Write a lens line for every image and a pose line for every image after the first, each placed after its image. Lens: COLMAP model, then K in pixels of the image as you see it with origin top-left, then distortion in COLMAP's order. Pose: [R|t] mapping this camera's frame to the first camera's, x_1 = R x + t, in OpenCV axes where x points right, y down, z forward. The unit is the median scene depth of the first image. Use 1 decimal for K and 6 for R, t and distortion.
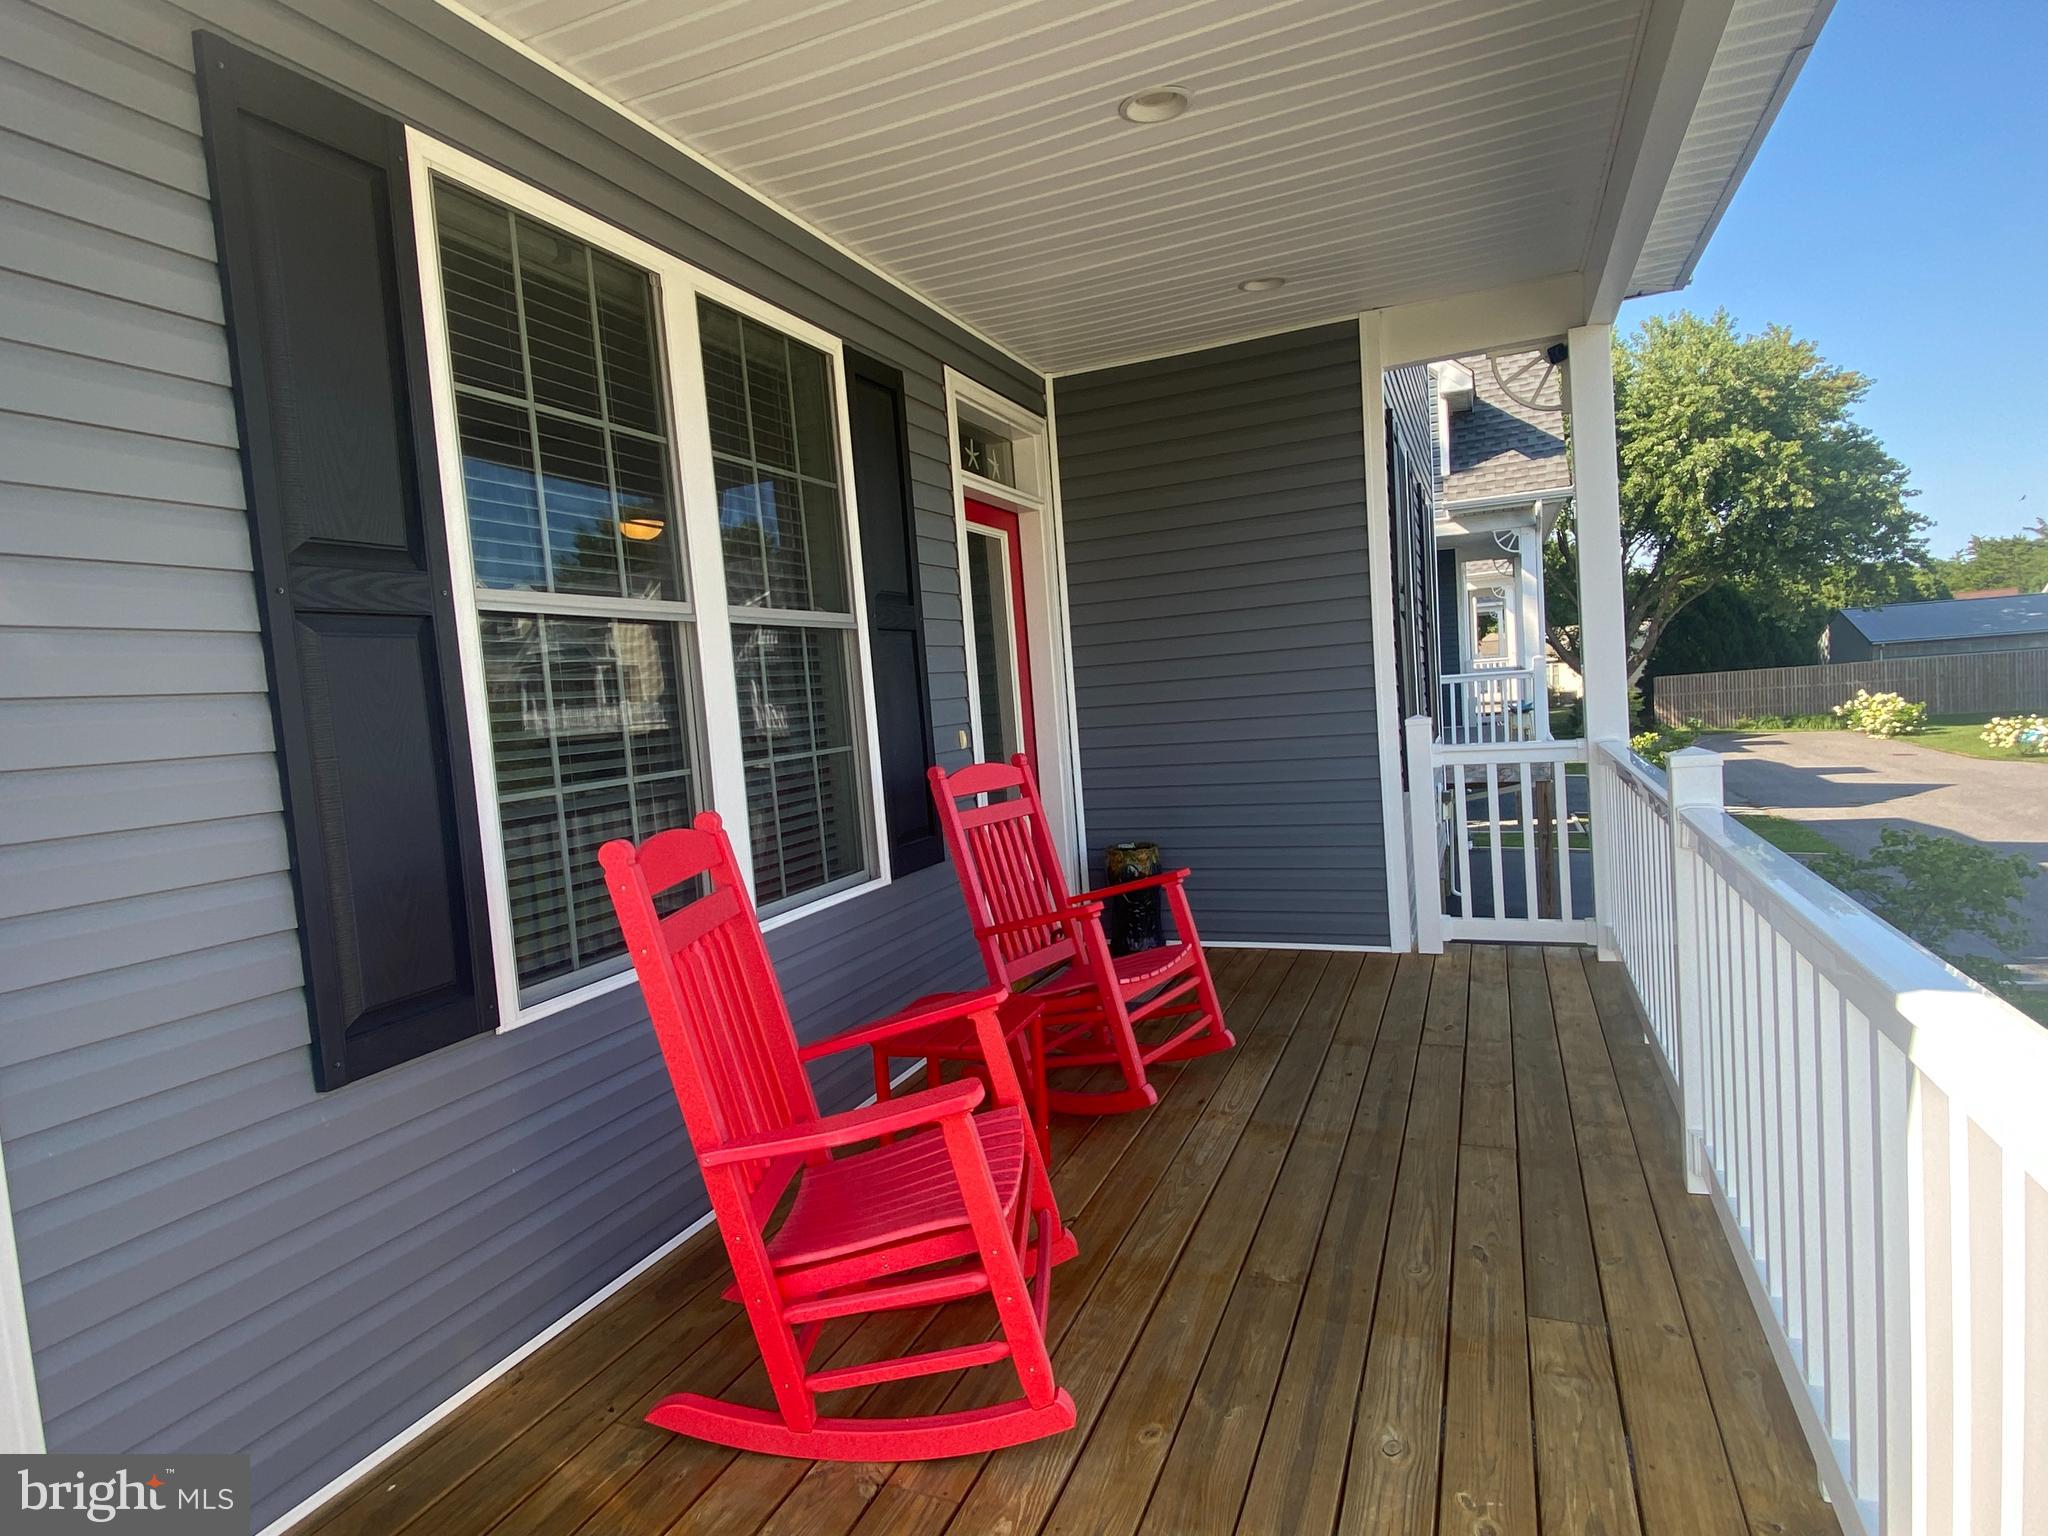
lens RADIAL K [[1159.9, 0, 1024.0], [0, 1159.9, 768.0], [0, 0, 1]] dist [-0.034802, -0.000500]
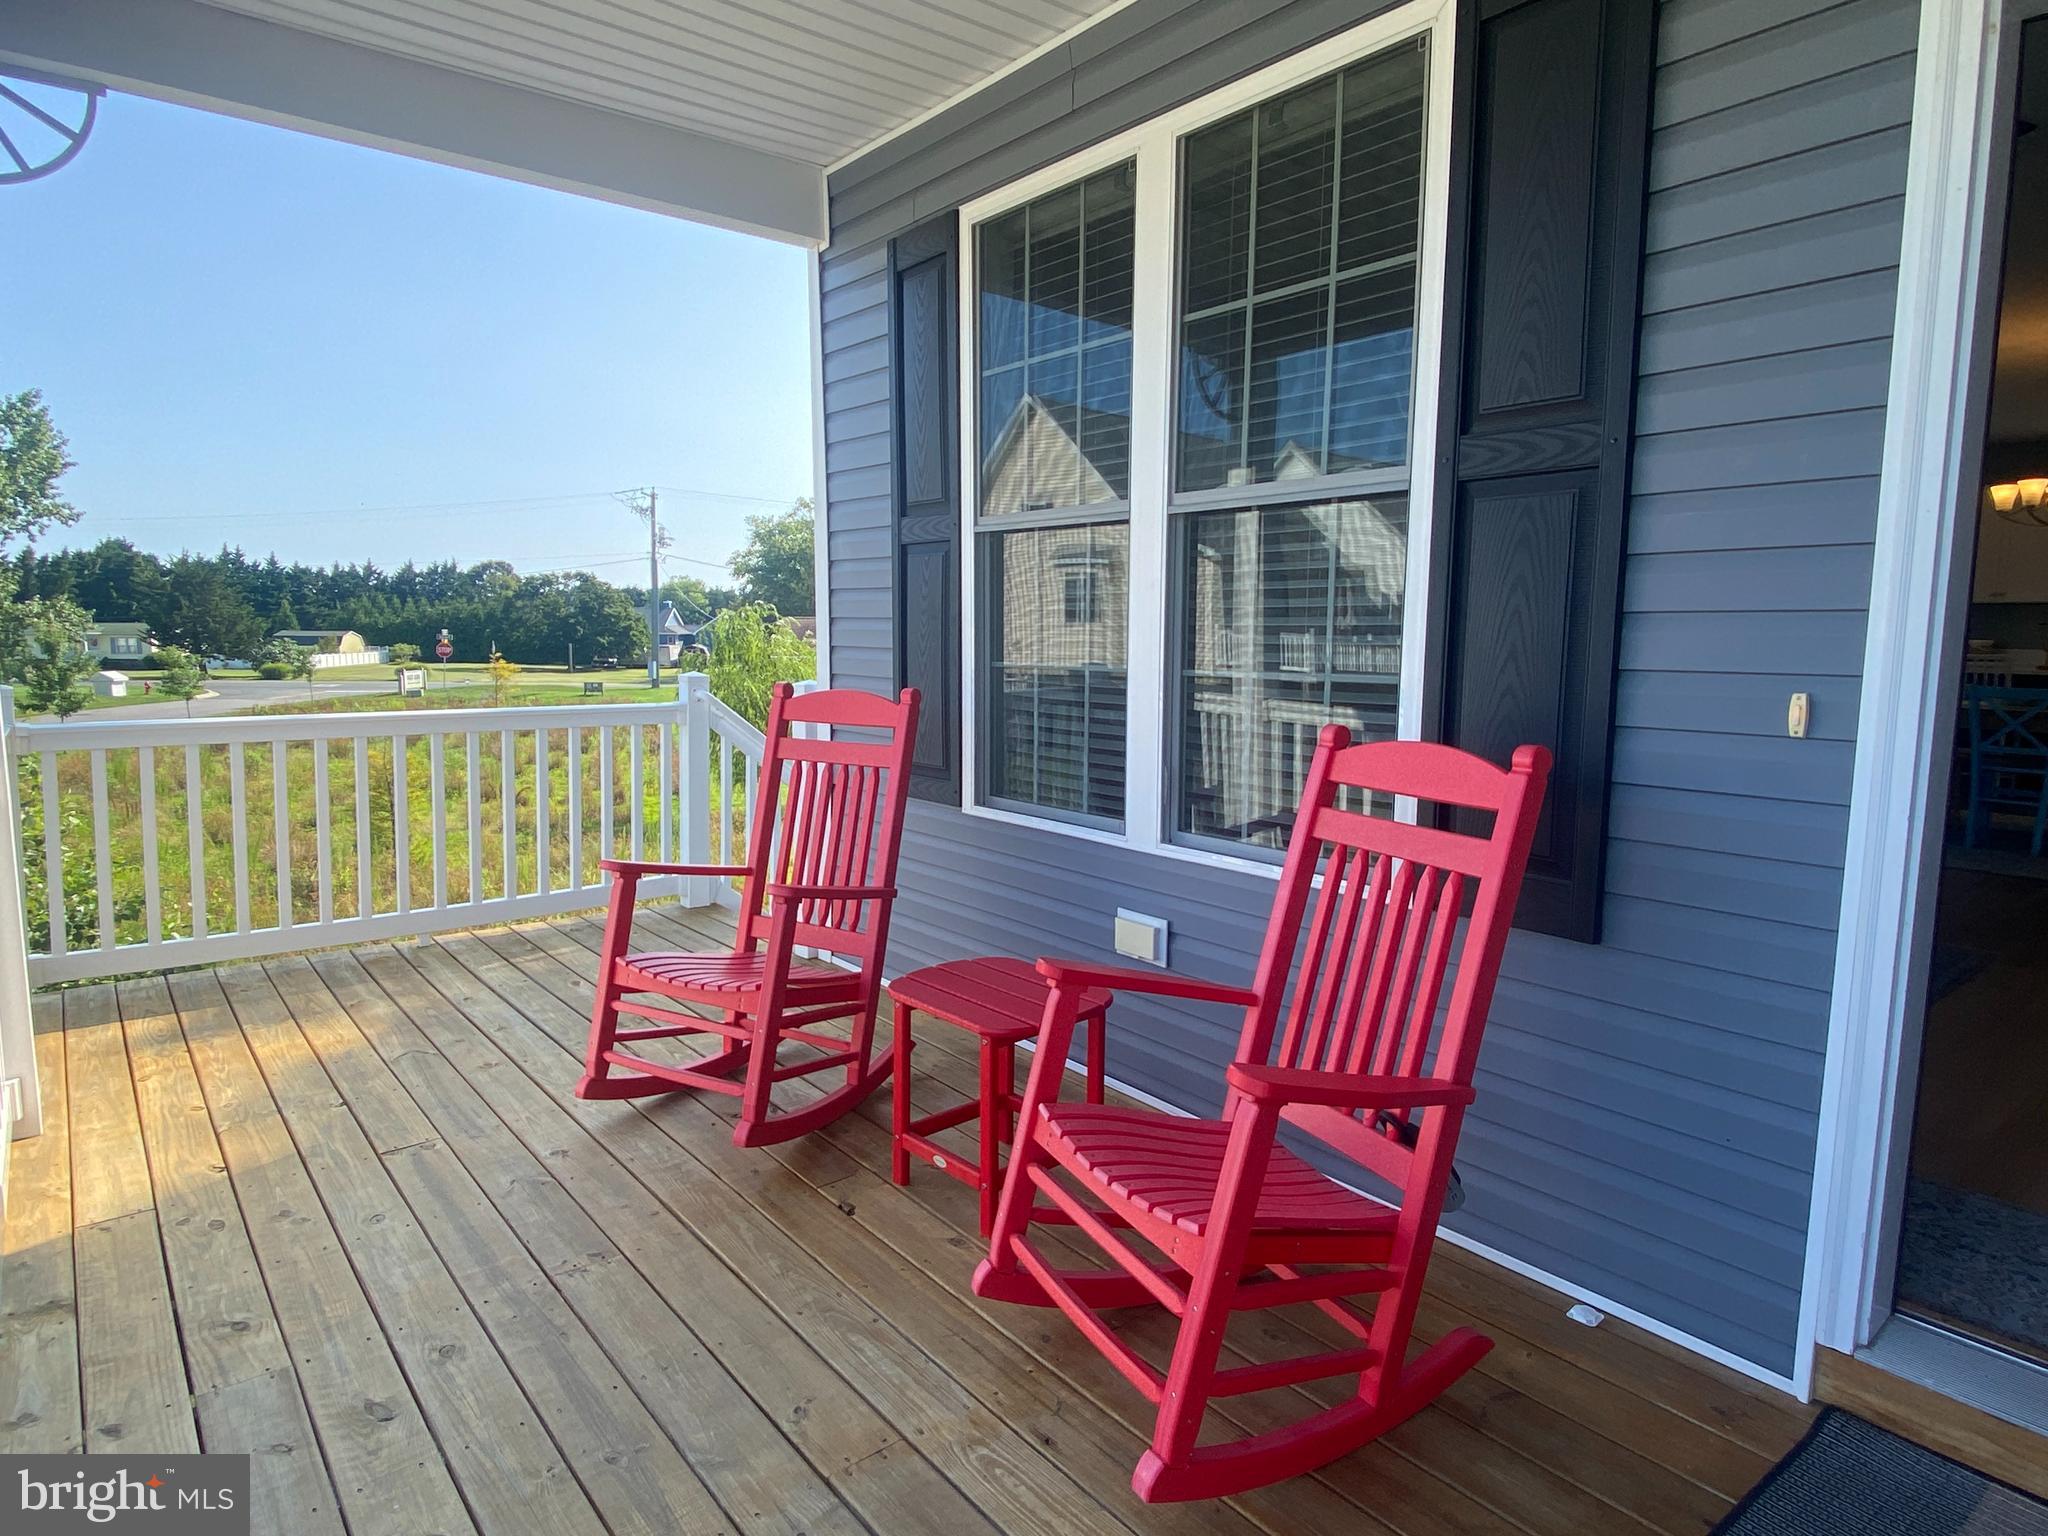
lens RADIAL K [[1183.8, 0, 1024.0], [0, 1183.8, 768.0], [0, 0, 1]] dist [0.035586, -0.037419]
pose [[-0.504035, 0.169609, -0.846865, 0.698152], [-0.029344, 0.976599, 0.213057, -0.139713], [0.863184, 0.132239, -0.487263, 1.529937]]
